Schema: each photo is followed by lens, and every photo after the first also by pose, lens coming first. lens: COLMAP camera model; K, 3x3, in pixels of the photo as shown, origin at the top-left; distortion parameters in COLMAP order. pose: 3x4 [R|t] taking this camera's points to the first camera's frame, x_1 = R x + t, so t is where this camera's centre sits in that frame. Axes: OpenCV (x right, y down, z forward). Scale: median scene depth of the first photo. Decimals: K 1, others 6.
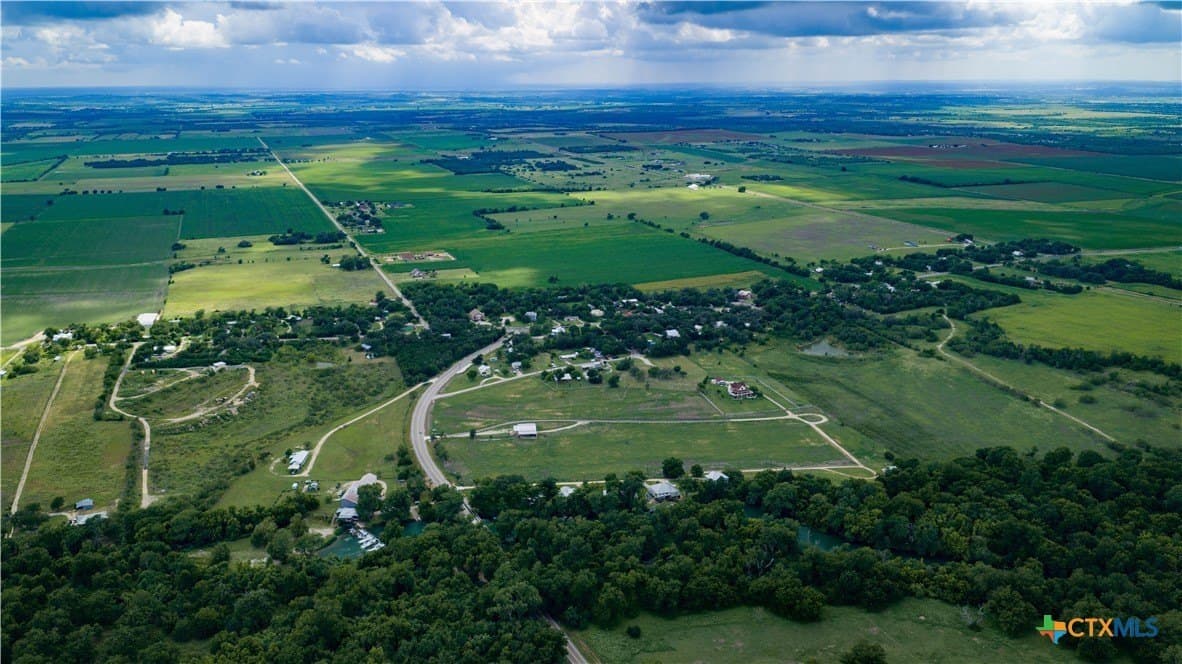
lens RADIAL K [[973.0, 0, 594.2], [0, 973.0, 330.1], [0, 0, 1]] dist [0.024734, -0.053796]
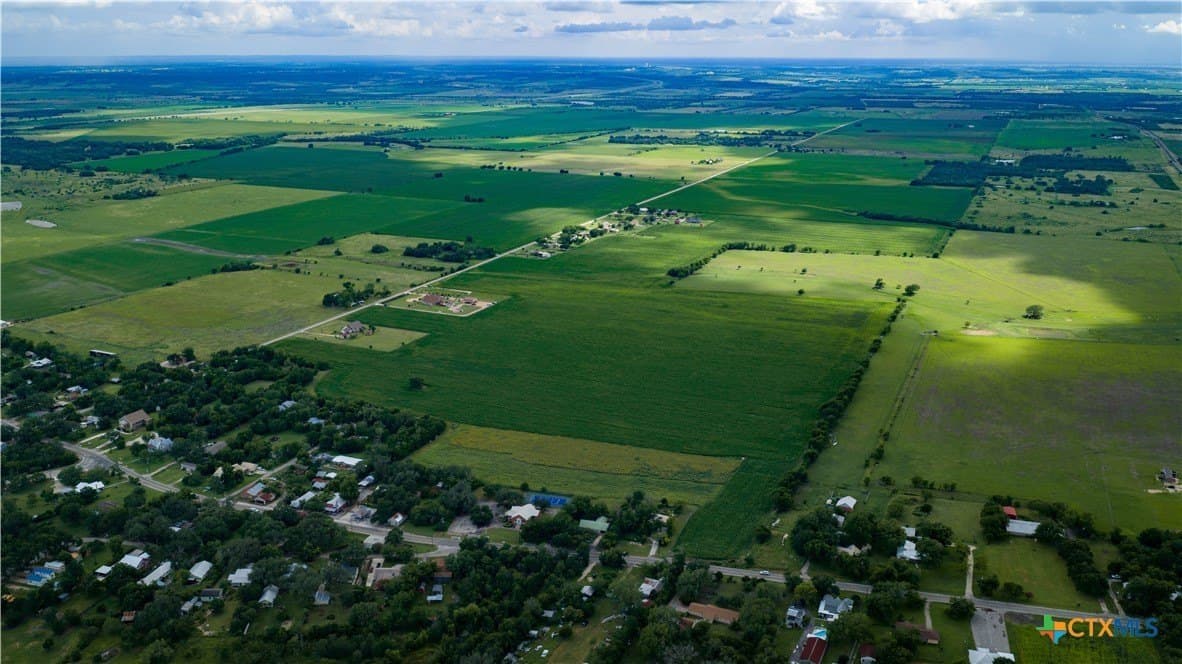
lens RADIAL K [[973.0, 0, 594.2], [0, 973.0, 330.1], [0, 0, 1]] dist [0.024734, -0.053796]
pose [[0.702629, 0.201998, -0.682282, 0.441533], [-0.184171, 0.977811, 0.099830, -0.162902], [0.687309, 0.055513, 0.724241, 0.600950]]
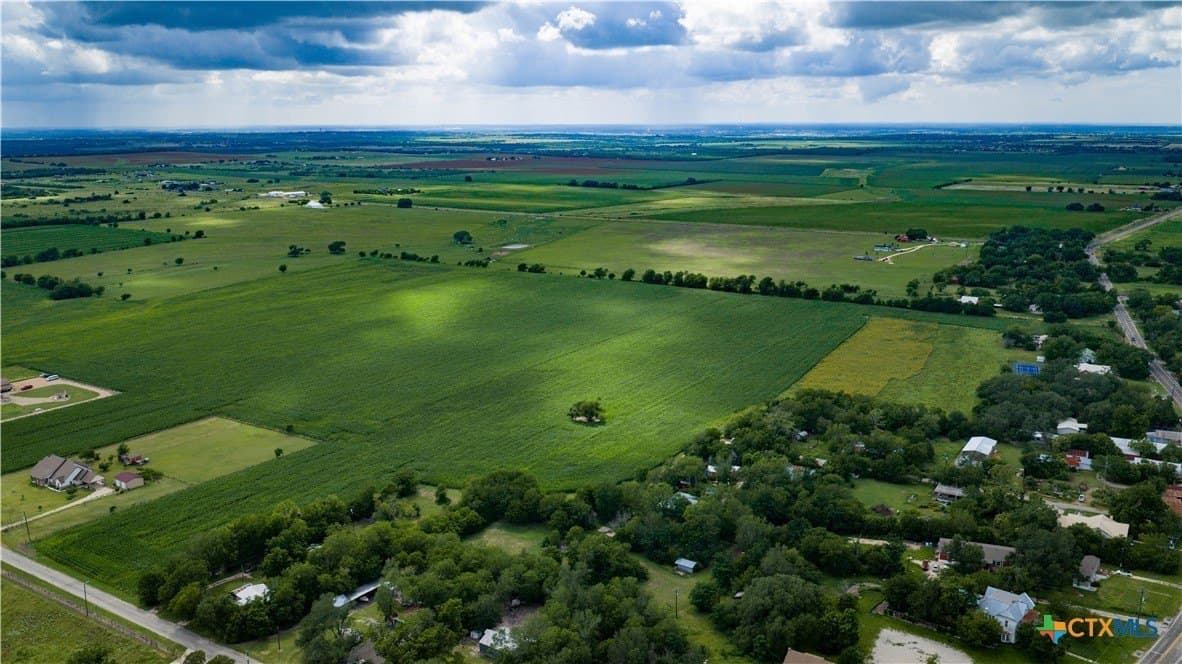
lens RADIAL K [[973.0, 0, 594.2], [0, 973.0, 330.1], [0, 0, 1]] dist [0.024734, -0.053796]
pose [[0.807299, -0.120798, 0.577647, -0.214383], [0.147865, 0.989008, 0.000171, -0.075651], [-0.571318, 0.085275, 0.816287, 0.707427]]
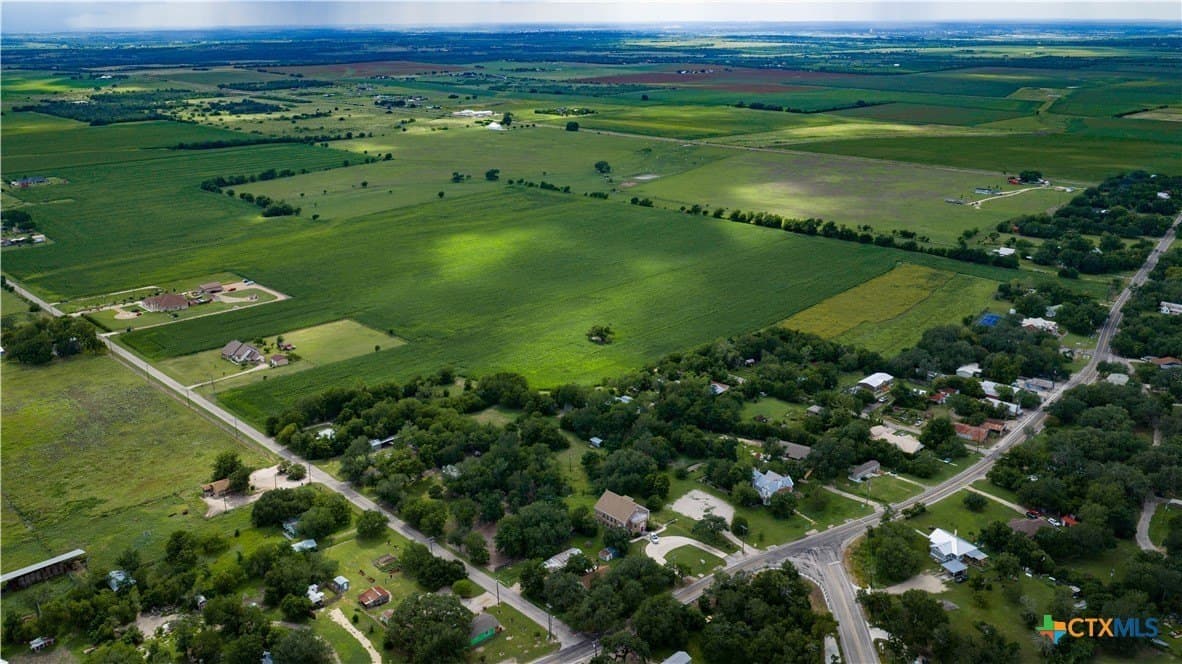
lens RADIAL K [[973.0, 0, 594.2], [0, 973.0, 330.1], [0, 0, 1]] dist [0.024734, -0.053796]
pose [[0.917318, -0.121741, 0.379087, -0.200721], [0.101725, 0.992169, 0.072473, -0.082115], [-0.384941, -0.027919, 0.922519, 0.580366]]
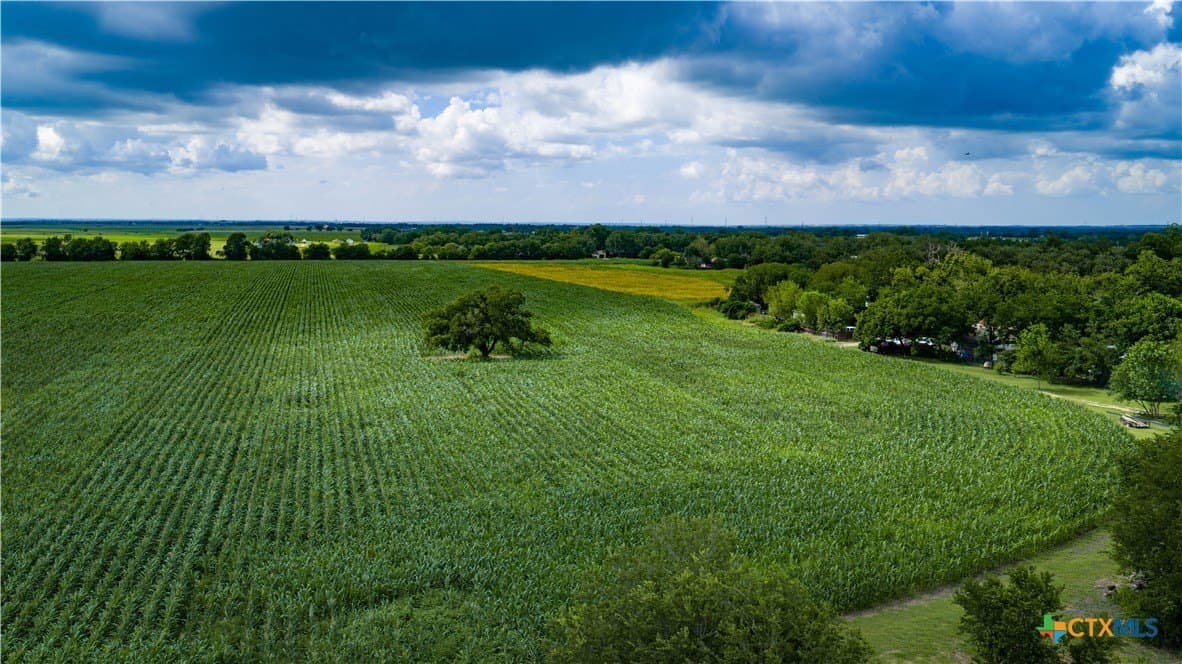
lens RADIAL K [[973.0, 0, 594.2], [0, 973.0, 330.1], [0, 0, 1]] dist [0.024734, -0.053796]
pose [[0.090062, -0.101044, 0.990797, -0.137842], [0.244560, 0.966624, 0.076348, -0.054832], [-0.965443, 0.235433, 0.111768, 0.943111]]
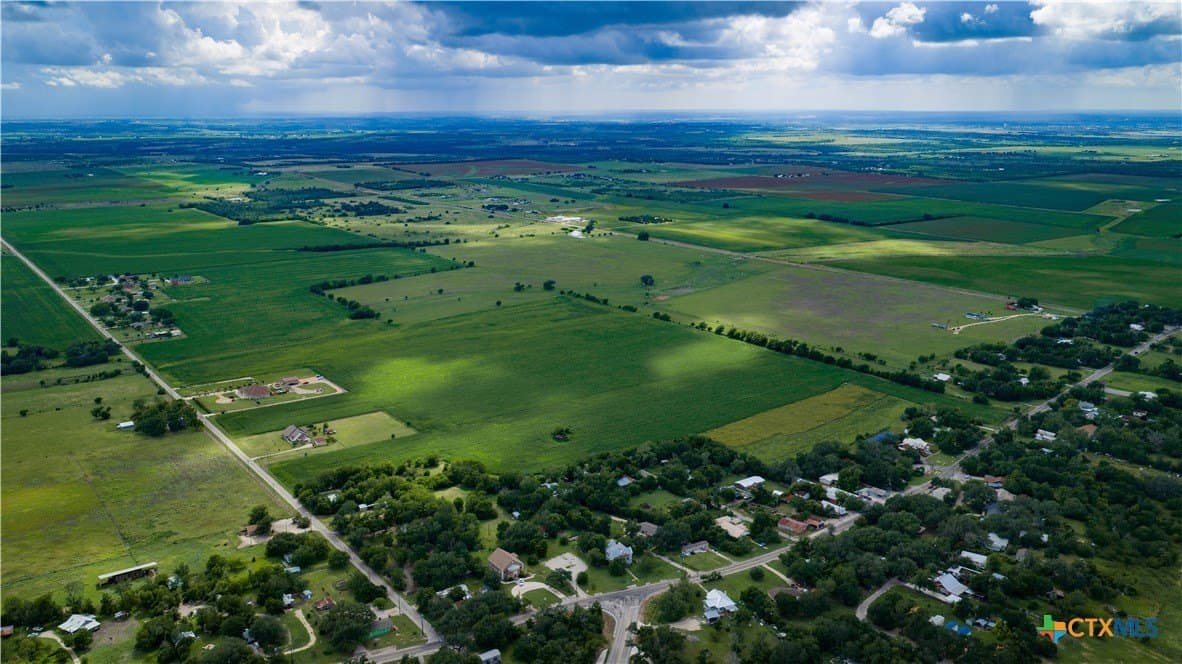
lens RADIAL K [[973.0, 0, 594.2], [0, 973.0, 330.1], [0, 0, 1]] dist [0.024734, -0.053796]
pose [[0.964091, -0.056031, 0.259594, -0.160375], [0.063400, 0.997786, -0.020094, -0.095282], [-0.257894, 0.035830, 0.965509, 0.434883]]
